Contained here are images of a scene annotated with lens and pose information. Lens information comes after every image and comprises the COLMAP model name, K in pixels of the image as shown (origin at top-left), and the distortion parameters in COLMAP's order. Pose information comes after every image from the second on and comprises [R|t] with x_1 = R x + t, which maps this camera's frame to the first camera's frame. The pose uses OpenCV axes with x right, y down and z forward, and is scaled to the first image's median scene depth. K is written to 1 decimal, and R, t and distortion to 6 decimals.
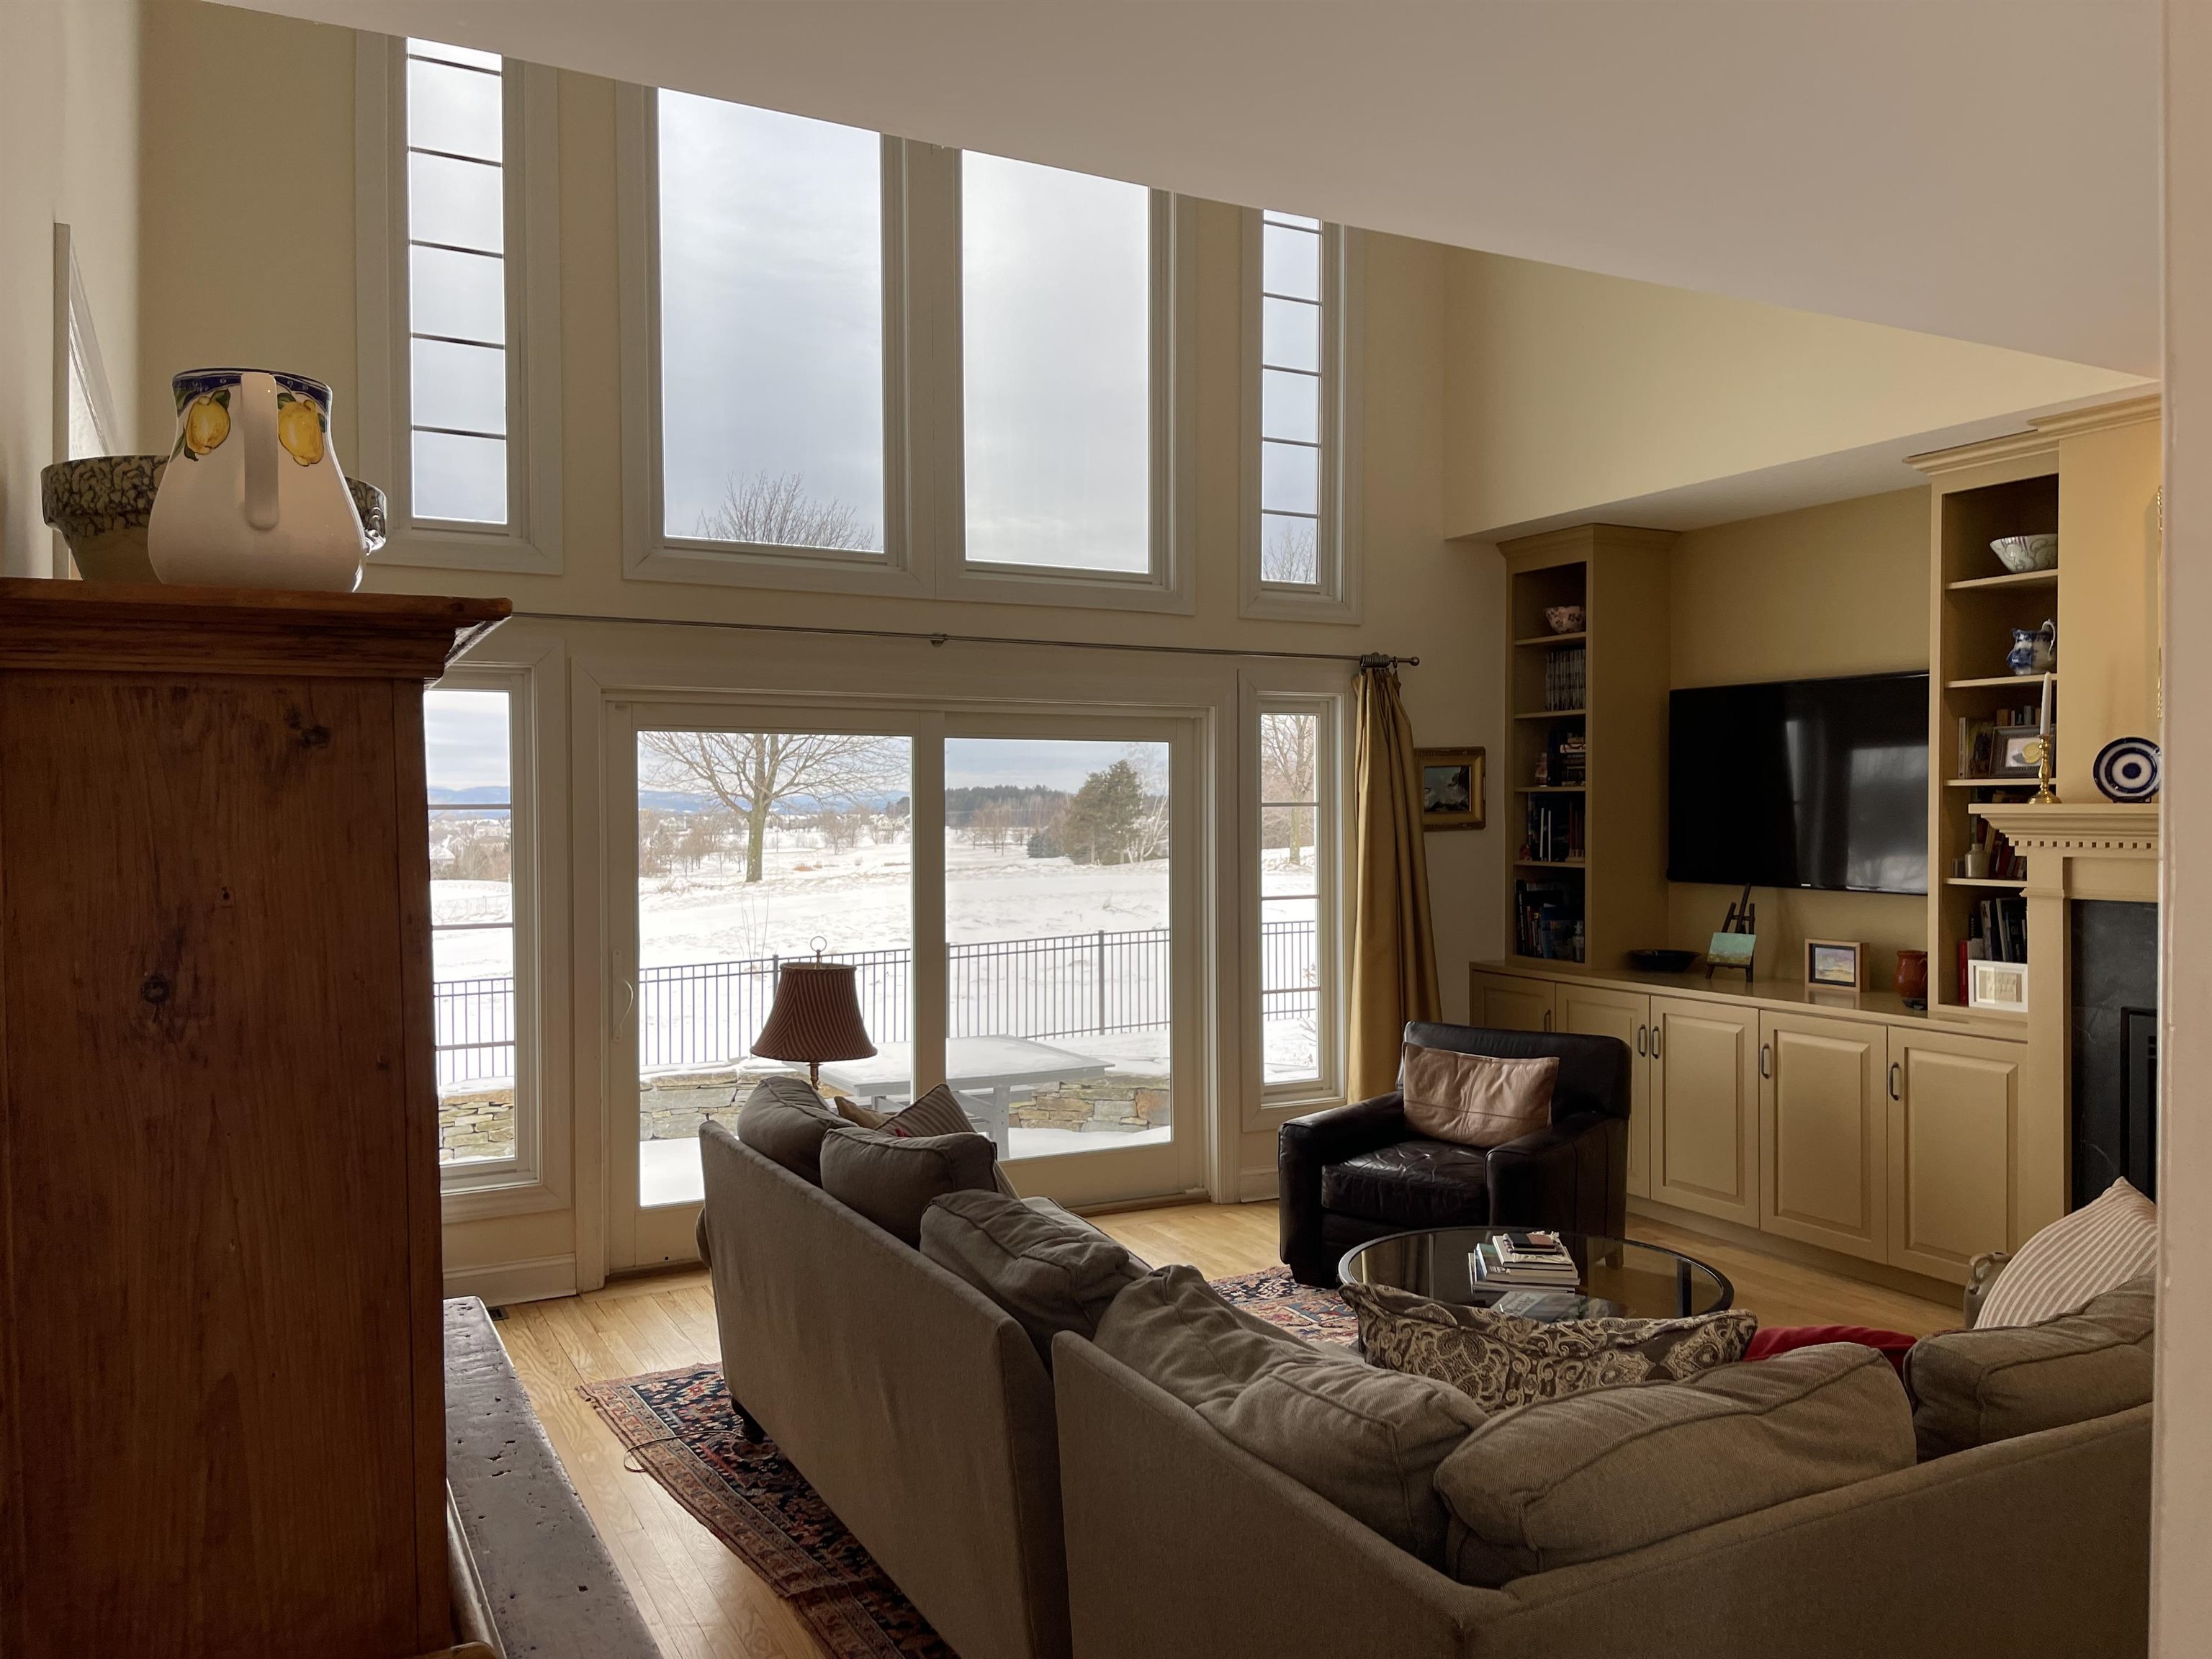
lens RADIAL K [[1694.0, 0, 1099.3], [0, 1694.0, 824.3], [0, 0, 1]] dist [0.040045, -0.067592]
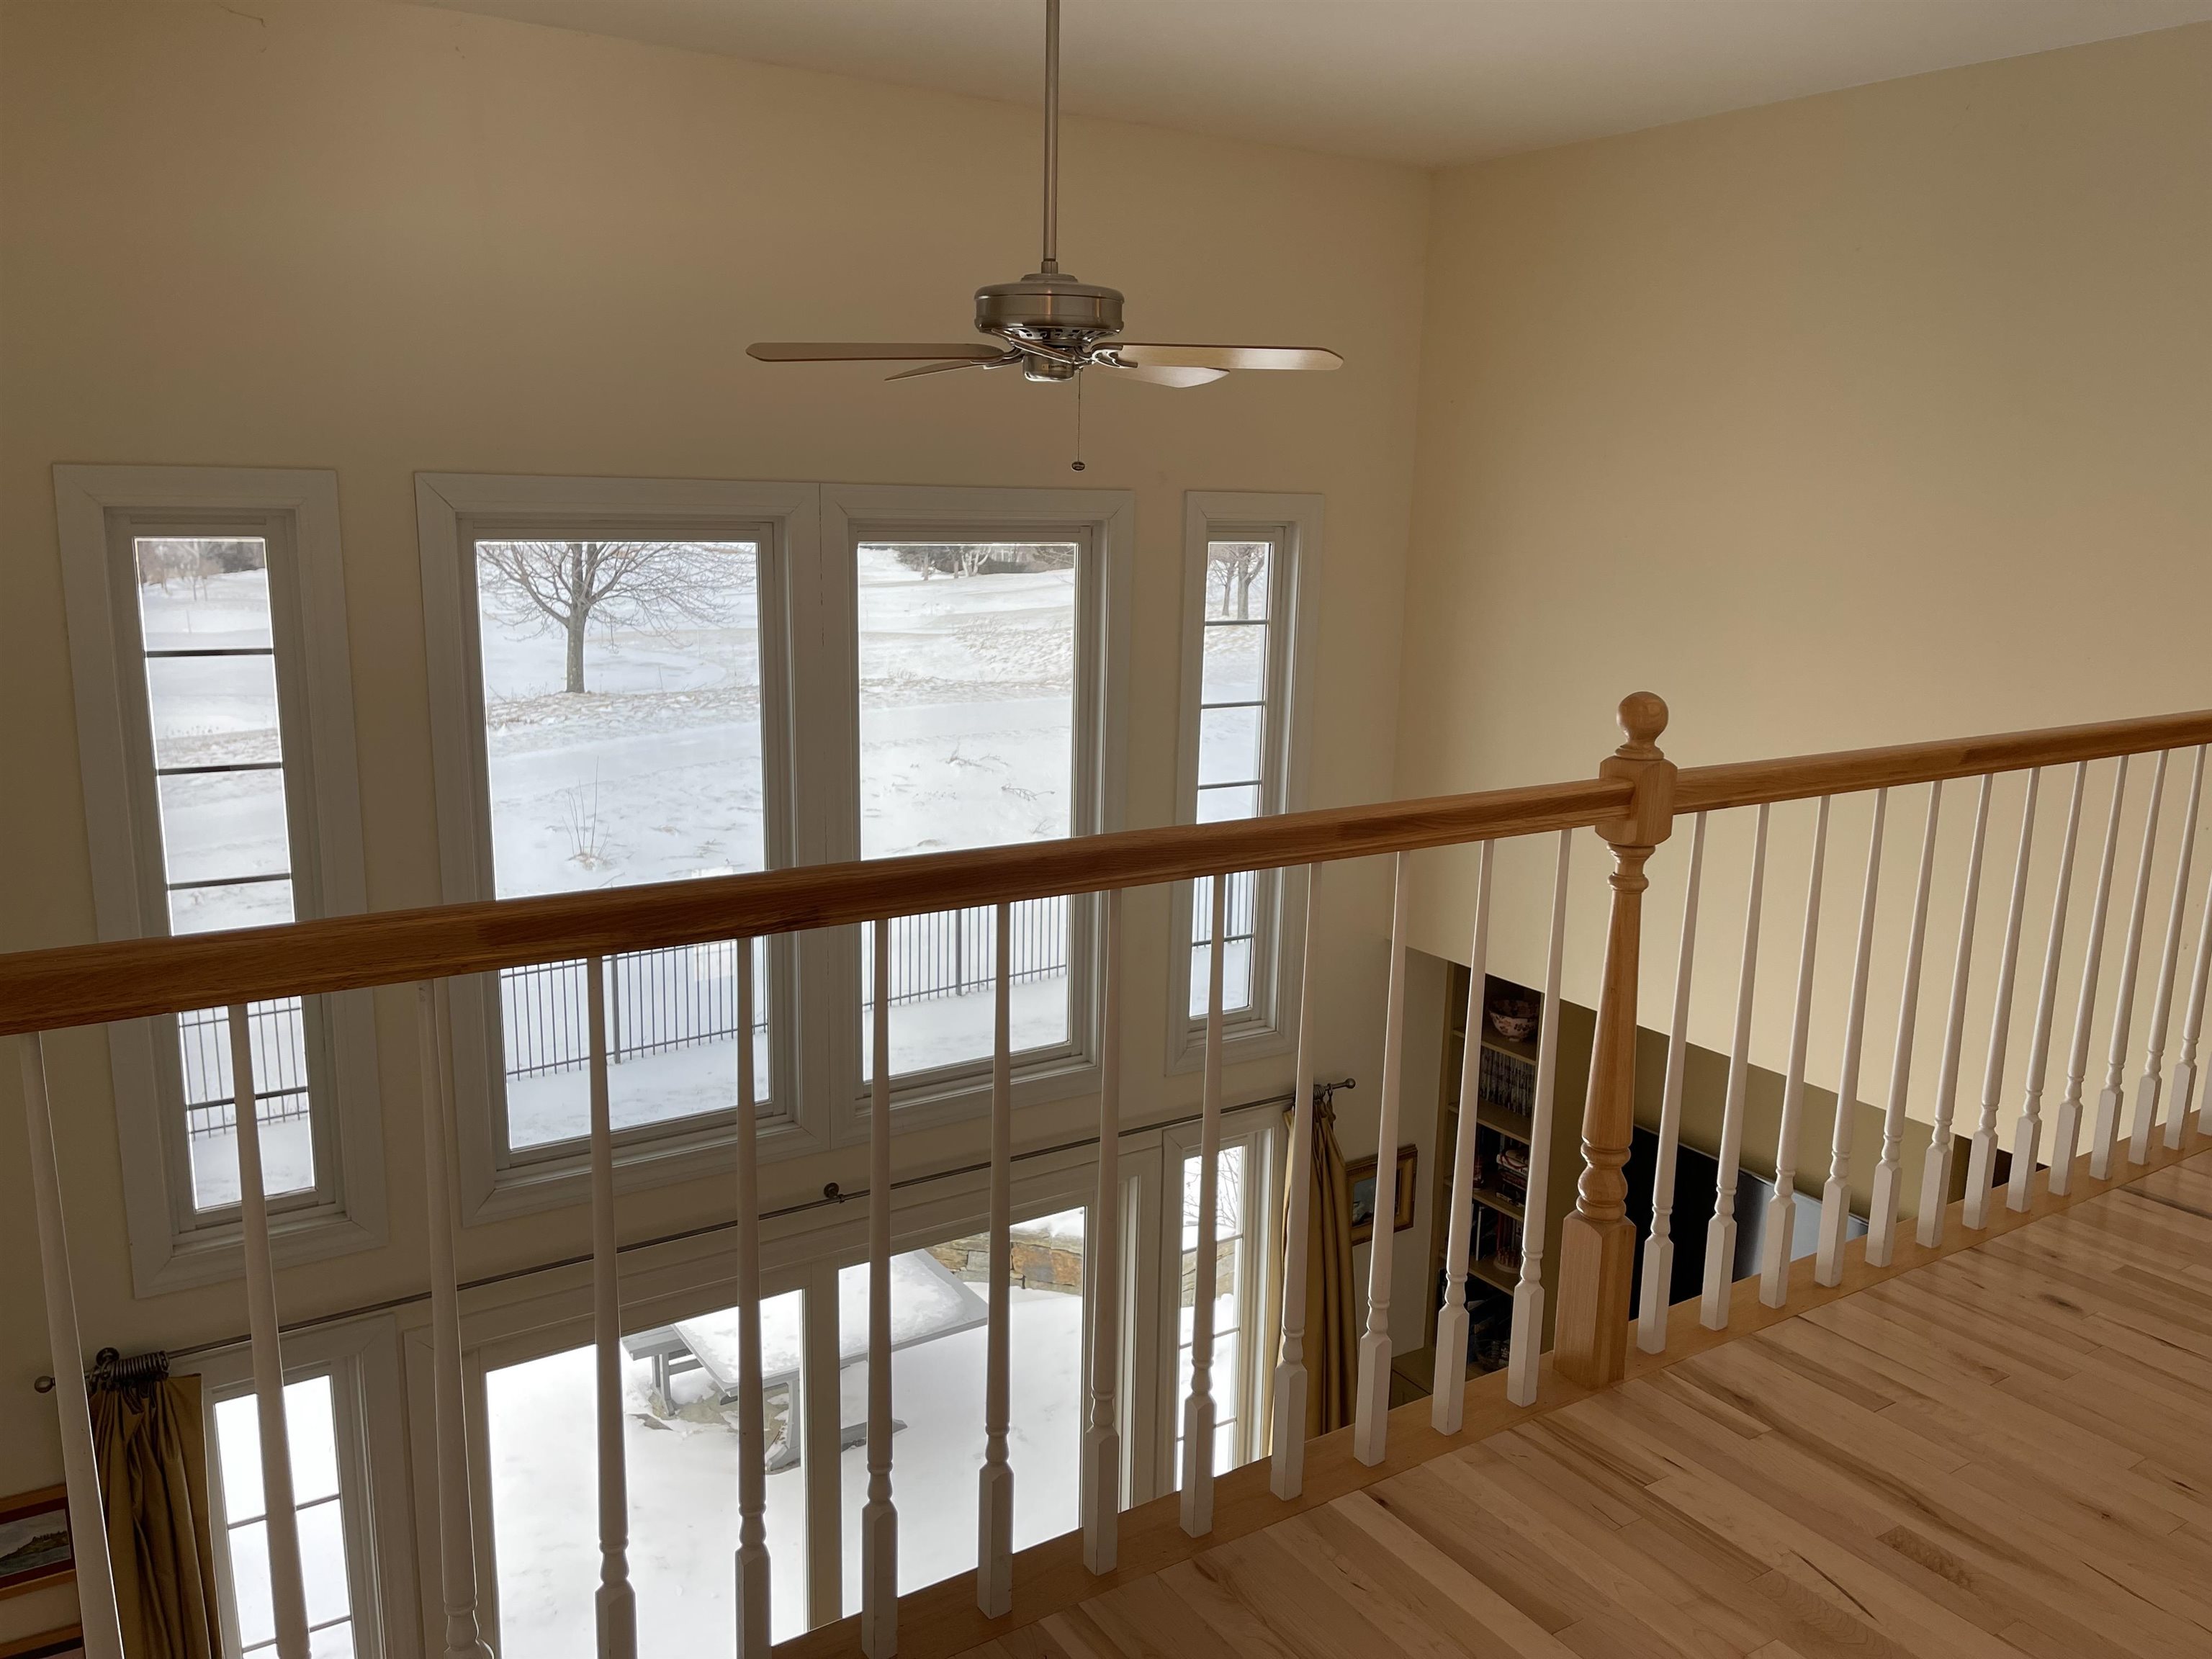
lens RADIAL K [[1694.0, 0, 1103.3], [0, 1694.0, 833.9], [0, 0, 1]] dist [0.040045, -0.067592]
pose [[0.994649, 0.002021, 0.103288, -0.050847], [-0.022702, 0.979645, 0.199449, -0.495910], [-0.100783, -0.200726, 0.974449, 0.180358]]
